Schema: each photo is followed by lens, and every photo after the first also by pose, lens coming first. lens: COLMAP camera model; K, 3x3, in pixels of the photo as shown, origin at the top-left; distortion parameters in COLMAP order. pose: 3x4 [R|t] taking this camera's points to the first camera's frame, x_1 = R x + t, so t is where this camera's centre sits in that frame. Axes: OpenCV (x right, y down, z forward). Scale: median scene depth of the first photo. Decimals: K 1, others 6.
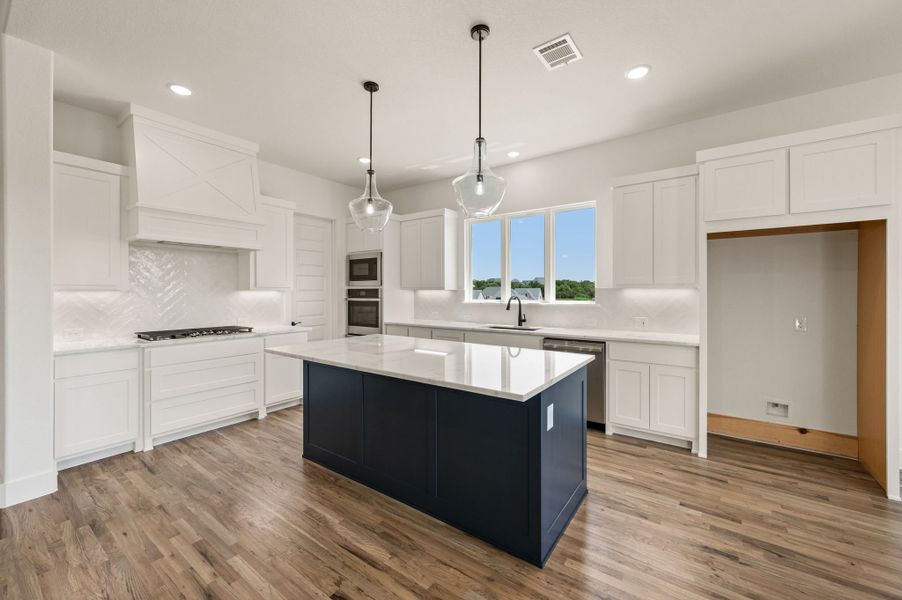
lens RADIAL K [[356.9, 0, 452.7], [0, 356.9, 293.2], [0, 0, 1]] dist [-0.002557, -0.000264]
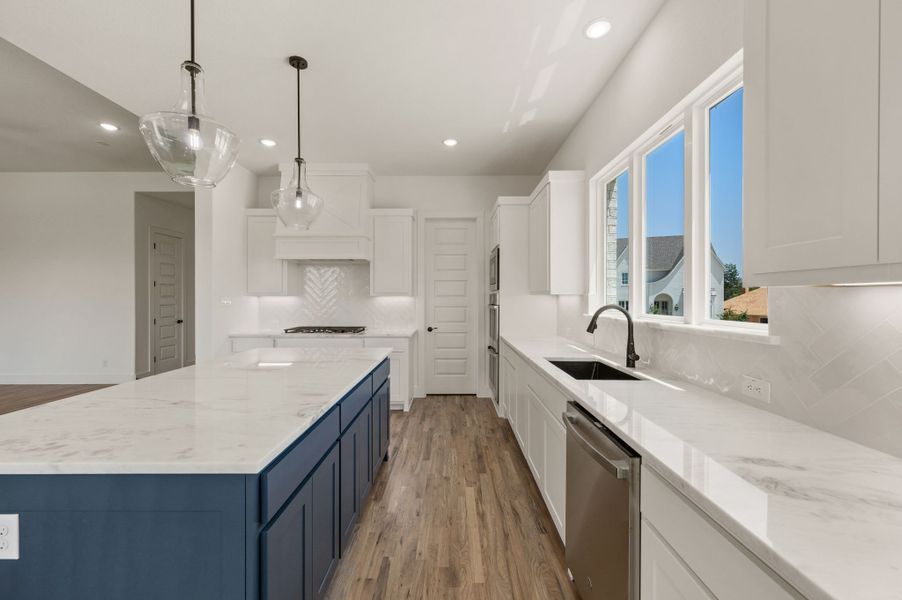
lens RADIAL K [[356.9, 0, 452.8], [0, 356.9, 298.4], [0, 0, 1]] dist [-0.002557, -0.000264]
pose [[0.576249, 0.002137, -0.817271, 0.448441], [-0.004831, 0.999988, -0.000792, -0.000936], [0.817260, 0.004405, 0.576253, 0.513462]]
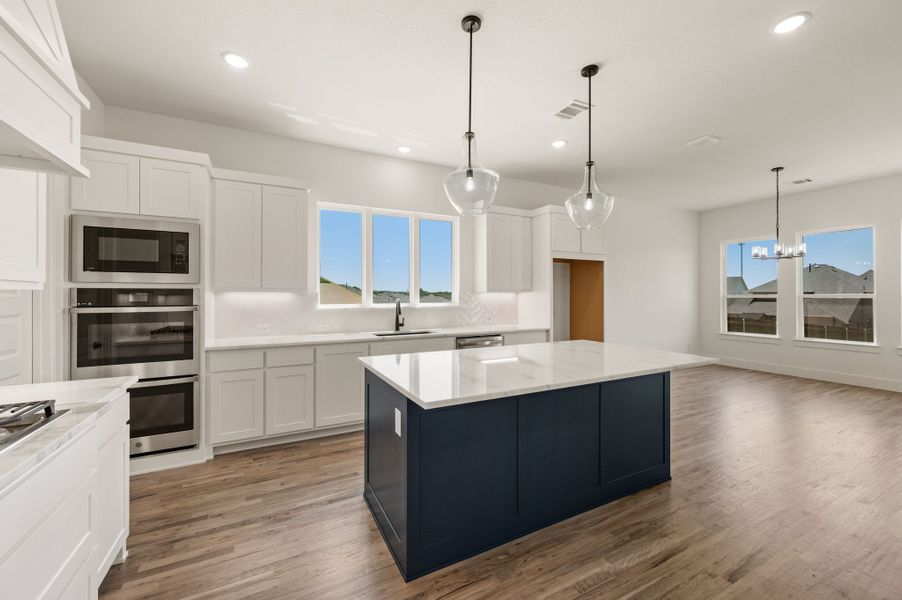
lens RADIAL K [[356.9, 0, 448.1], [0, 356.9, 296.3], [0, 0, 1]] dist [-0.002557, -0.000264]
pose [[0.465401, -0.000492, 0.885100, -0.587342], [0.003641, 0.999992, -0.001359, 0.001783], [-0.885093, 0.003855, 0.465399, 0.439926]]
